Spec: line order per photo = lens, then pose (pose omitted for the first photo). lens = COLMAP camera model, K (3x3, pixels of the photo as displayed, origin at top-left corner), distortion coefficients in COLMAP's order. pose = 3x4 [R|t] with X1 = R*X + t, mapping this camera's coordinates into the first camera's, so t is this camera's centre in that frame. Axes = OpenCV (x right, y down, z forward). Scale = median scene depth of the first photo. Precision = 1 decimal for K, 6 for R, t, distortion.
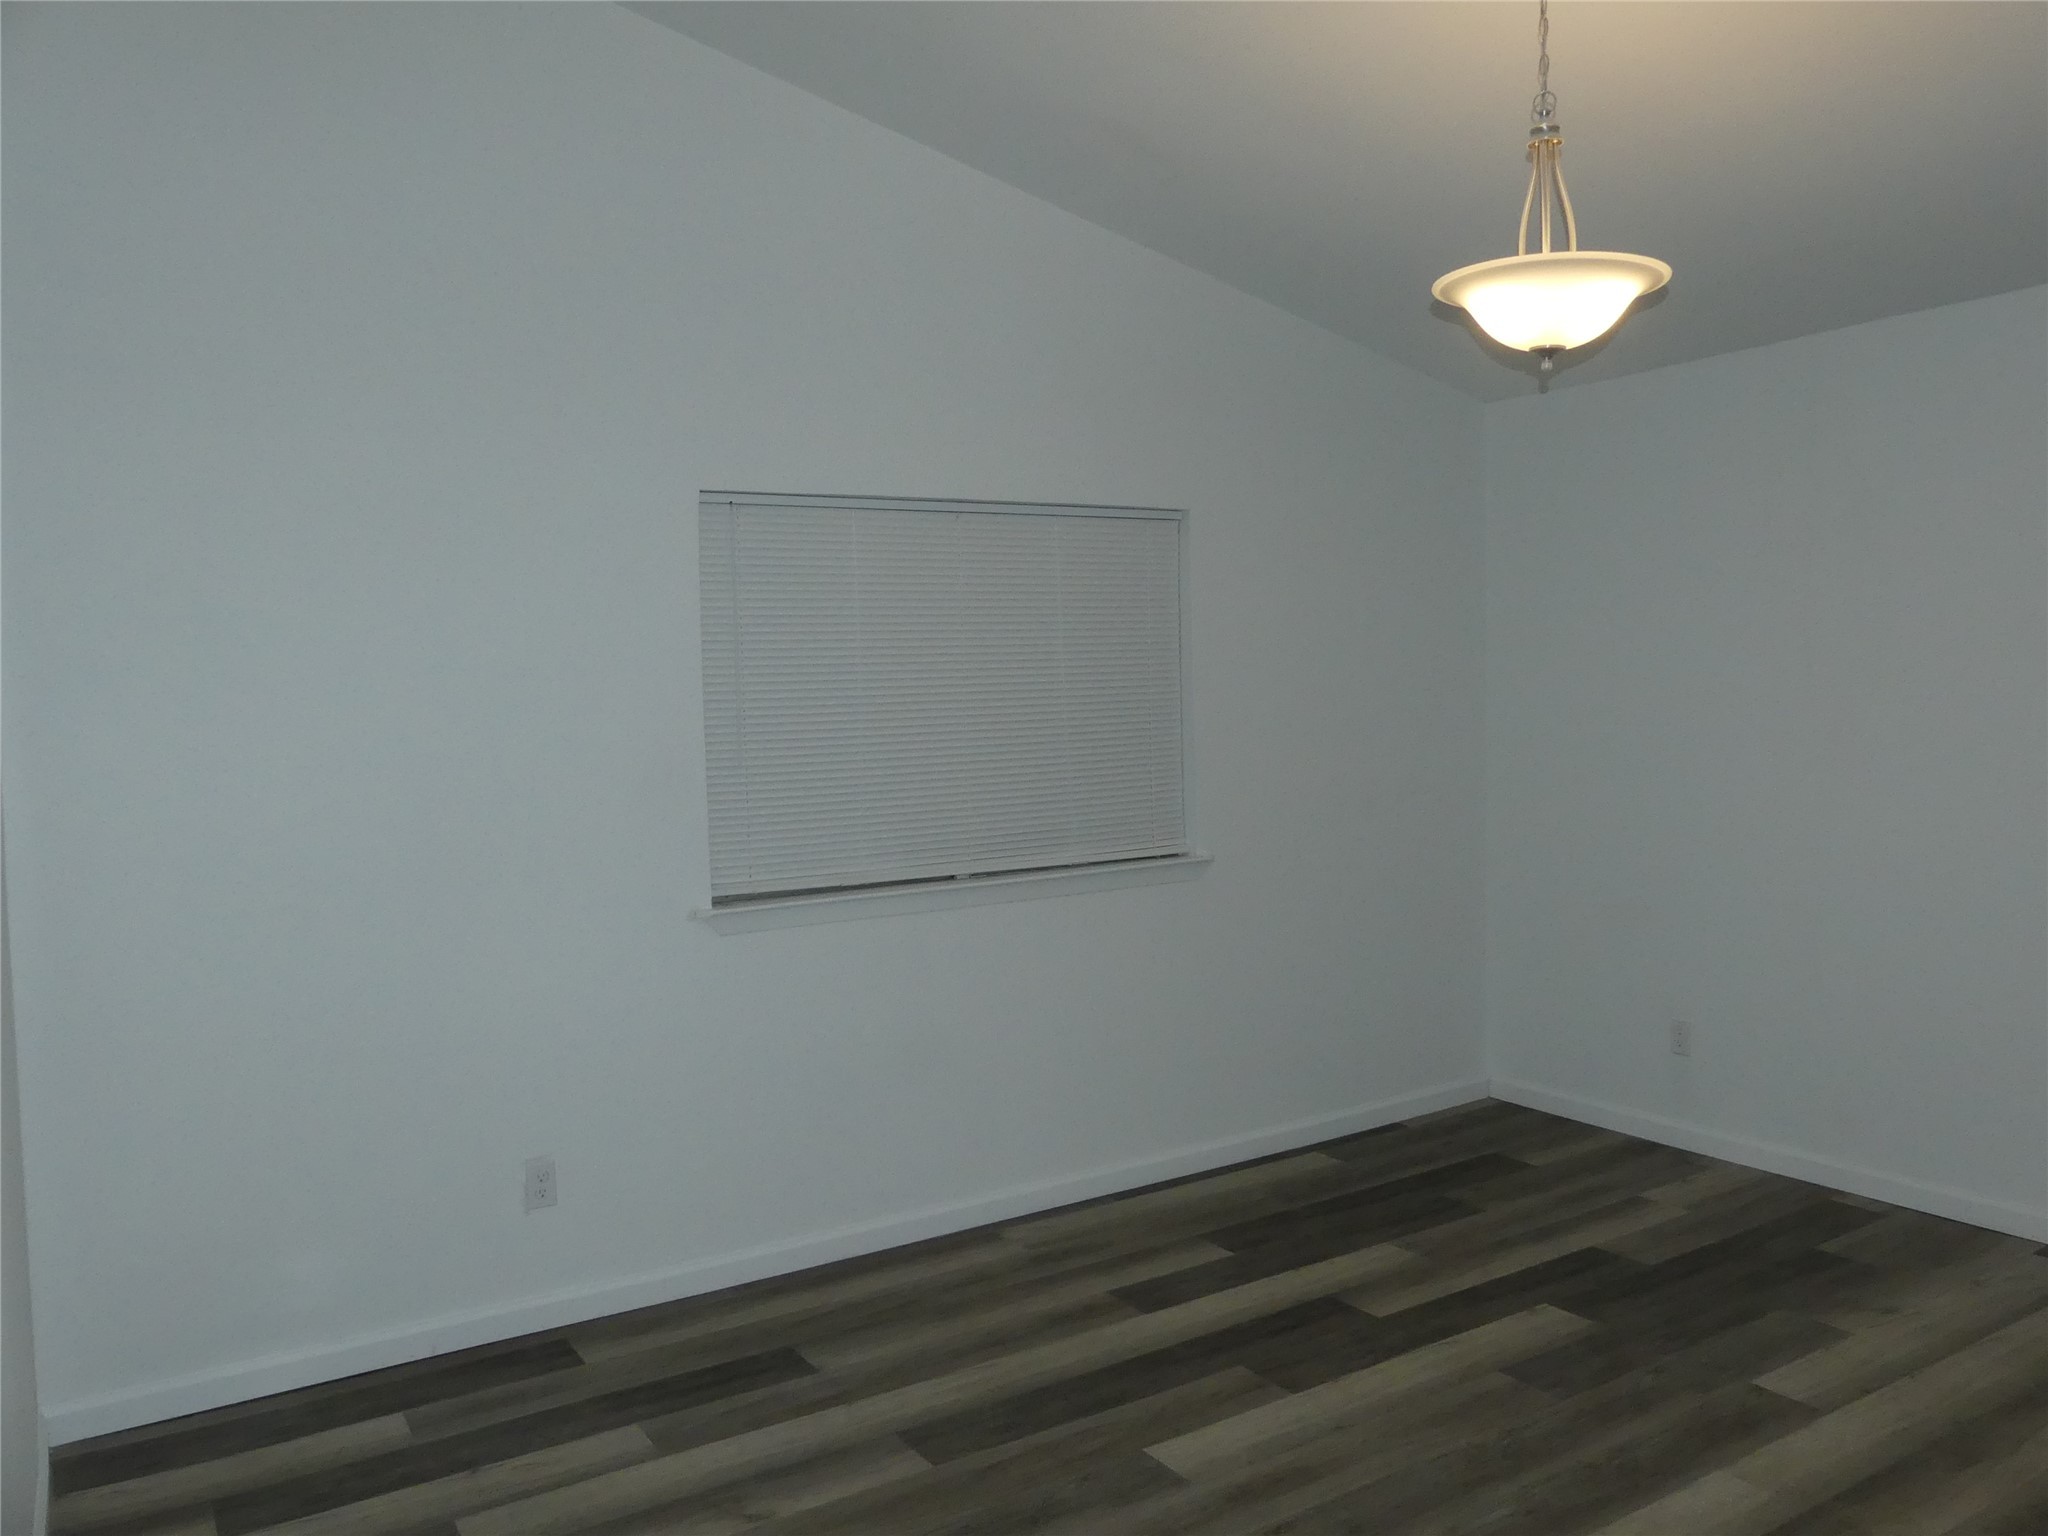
lens RADIAL K [[1535.8, 0, 1050.3], [0, 1535.8, 769.9], [0, 0, 1]] dist [-0.074627, 0.098555]
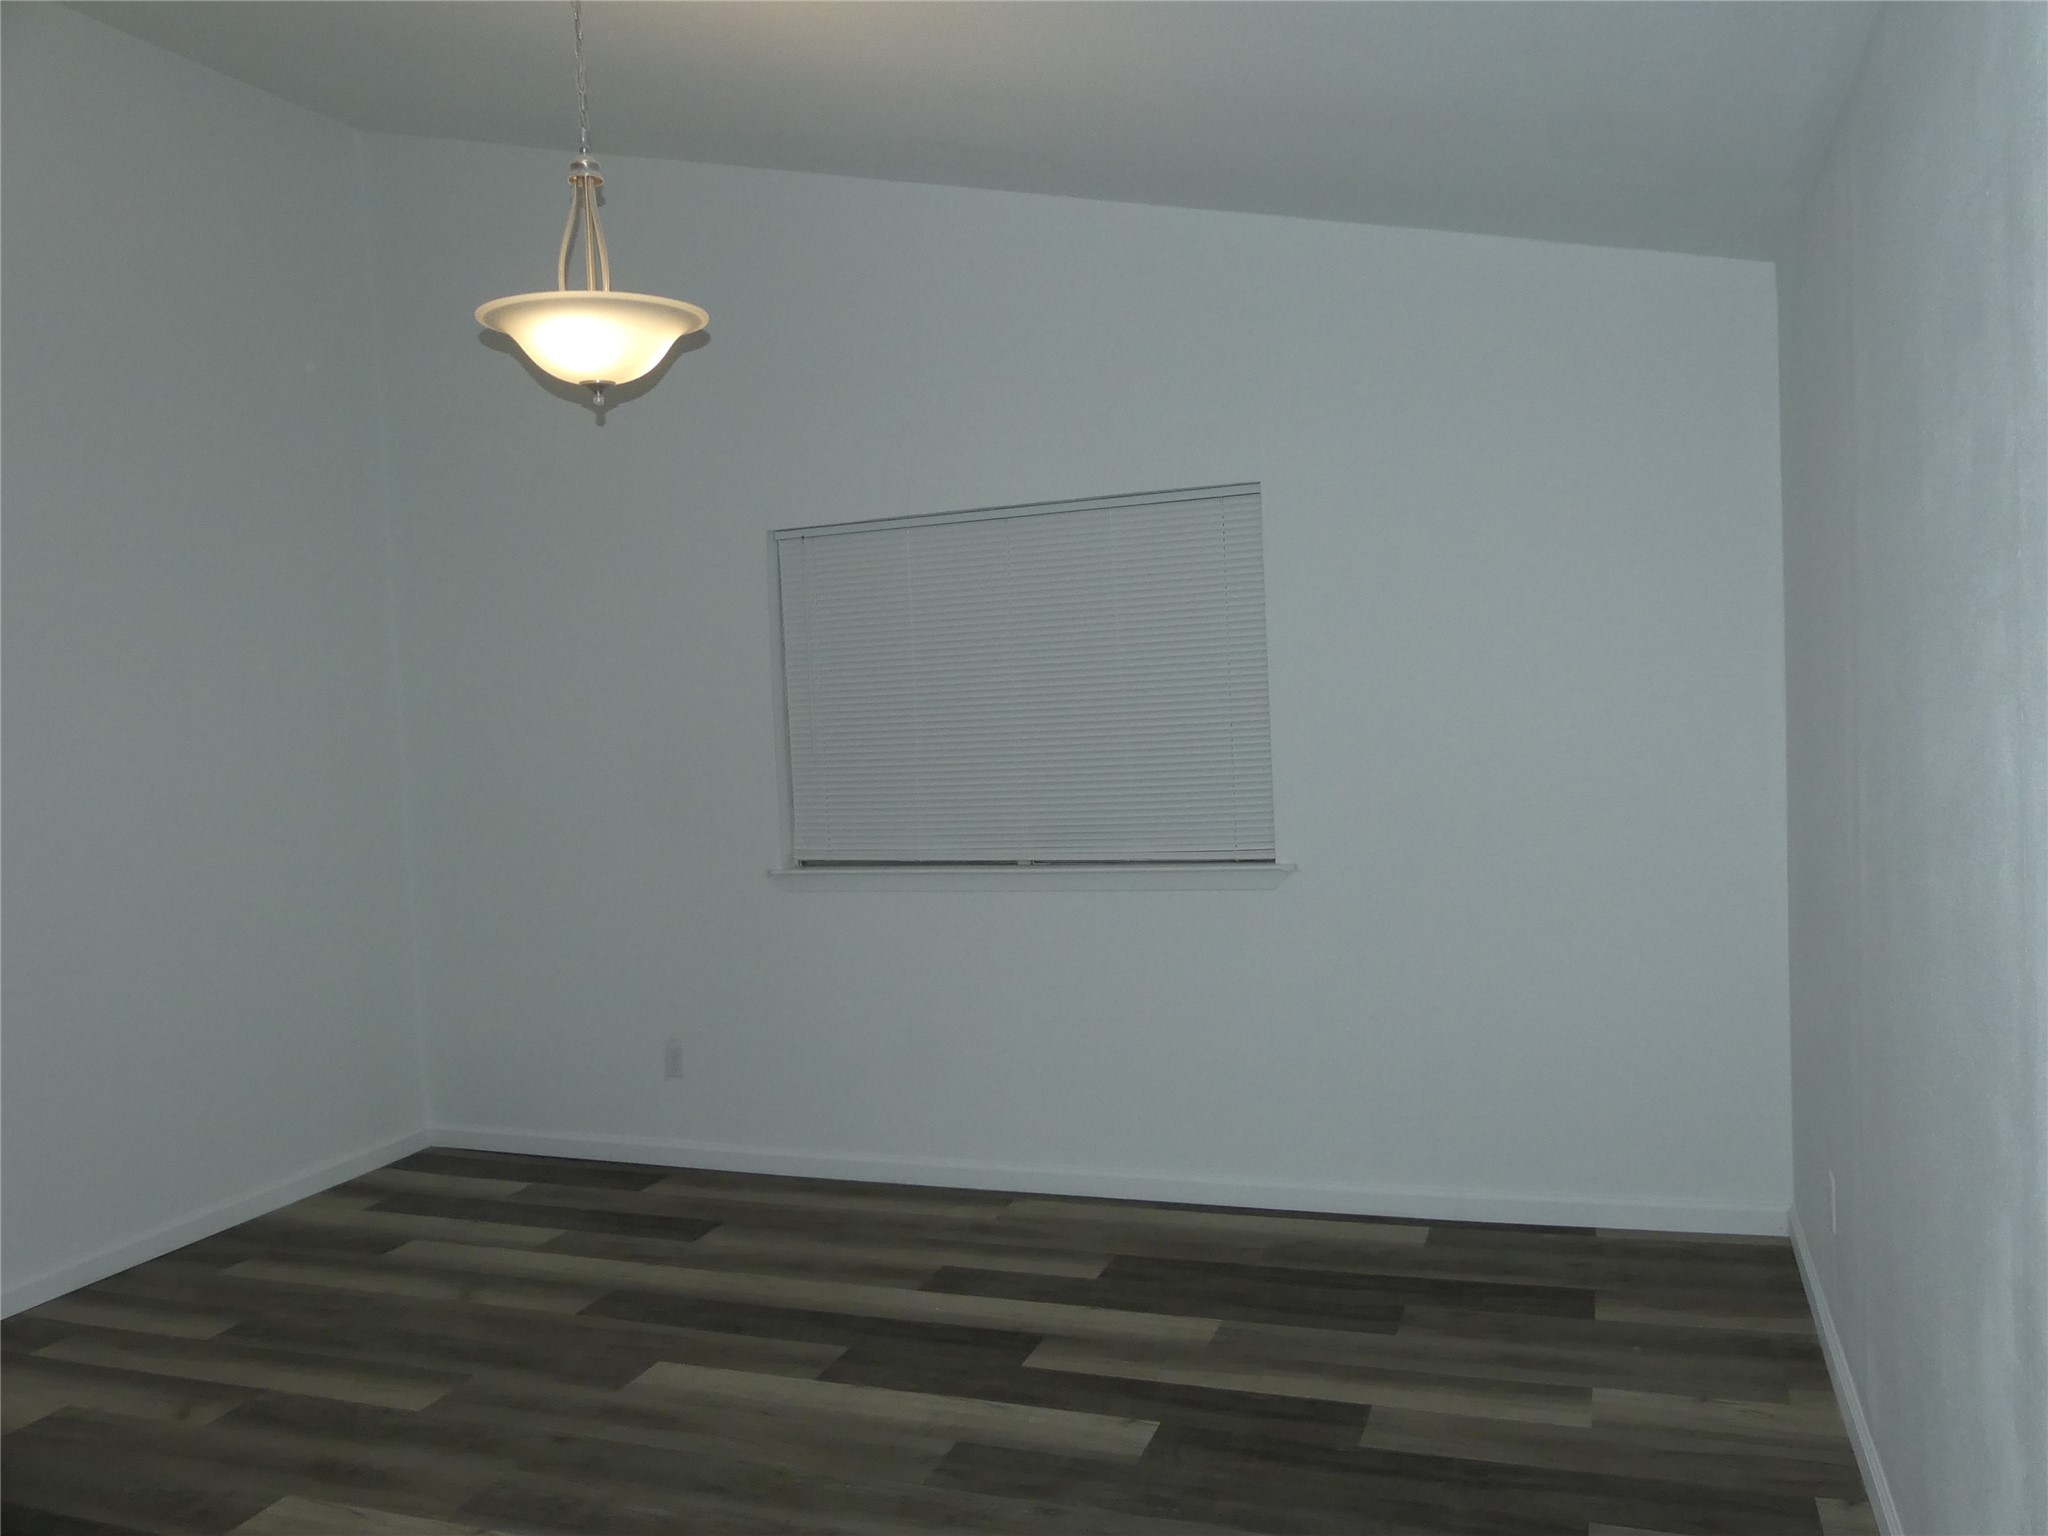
lens RADIAL K [[1535.8, 0, 1050.3], [0, 1535.8, 769.9], [0, 0, 1]] dist [-0.074627, 0.098555]
pose [[0.612113, 0.037878, -0.789863, 0.916615], [-0.010801, 0.999159, 0.039544, -0.042206], [0.790697, -0.015674, 0.612008, 0.428048]]
